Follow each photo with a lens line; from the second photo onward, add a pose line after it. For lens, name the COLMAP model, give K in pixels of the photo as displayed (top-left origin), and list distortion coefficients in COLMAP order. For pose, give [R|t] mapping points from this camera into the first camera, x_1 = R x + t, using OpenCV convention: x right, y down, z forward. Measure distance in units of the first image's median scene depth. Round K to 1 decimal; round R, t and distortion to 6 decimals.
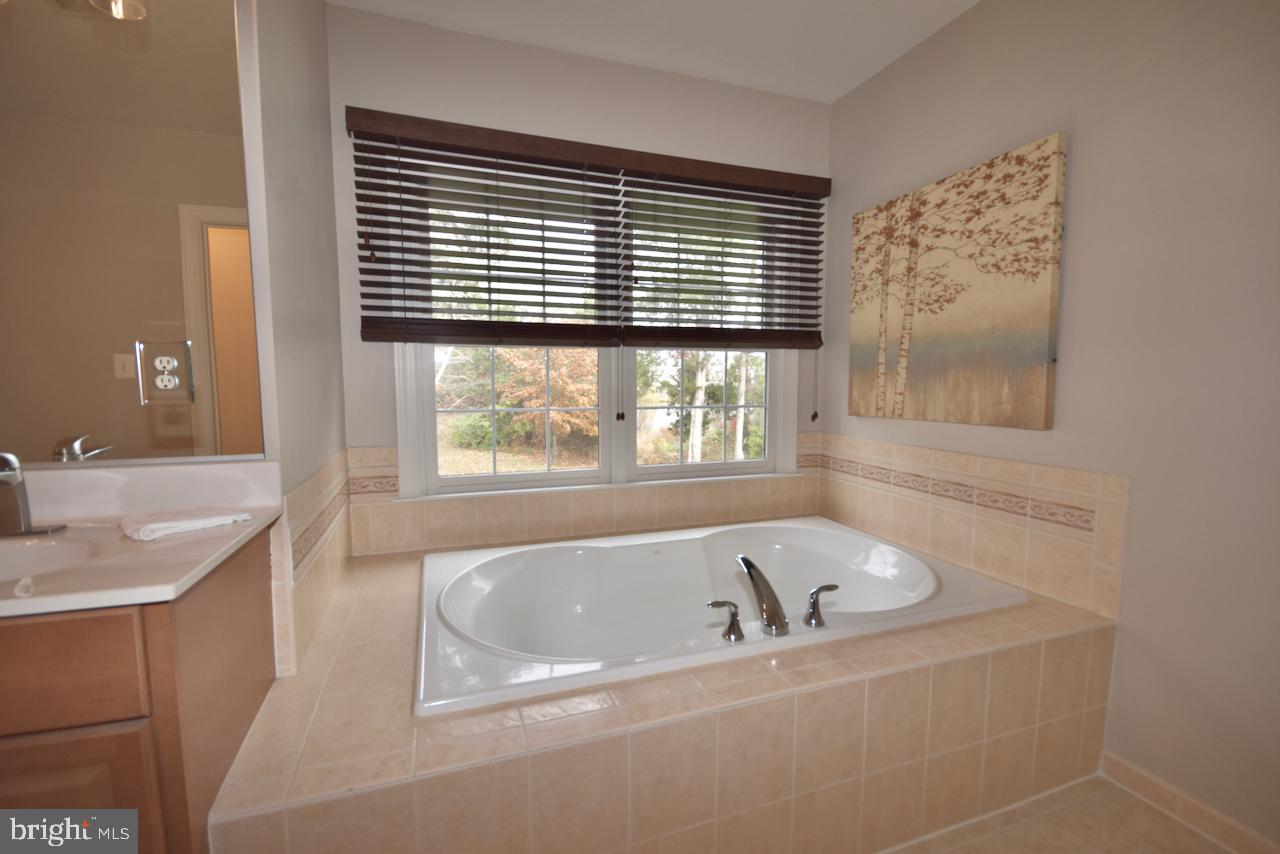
lens RADIAL K [[563.1, 0, 640.9], [0, 563.1, 432.2], [0, 0, 1]] dist [0.006973, -0.009664]
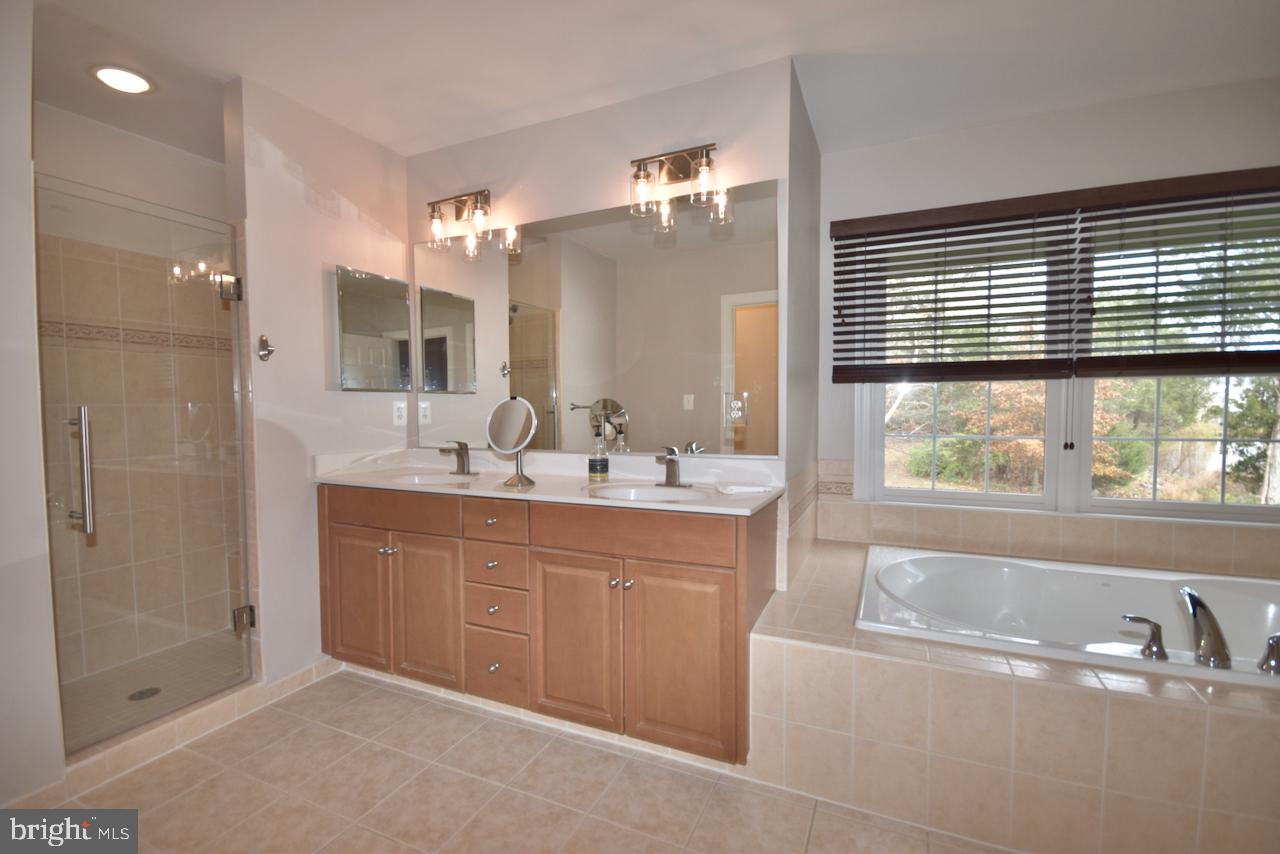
lens RADIAL K [[563.1, 0, 640.9], [0, 563.1, 432.2], [0, 0, 1]] dist [0.006973, -0.009664]
pose [[0.717262, 0.026742, -0.696290, 0.133075], [-0.058791, 0.998023, -0.022231, 0.016765], [0.694319, 0.056881, 0.717416, -0.308780]]
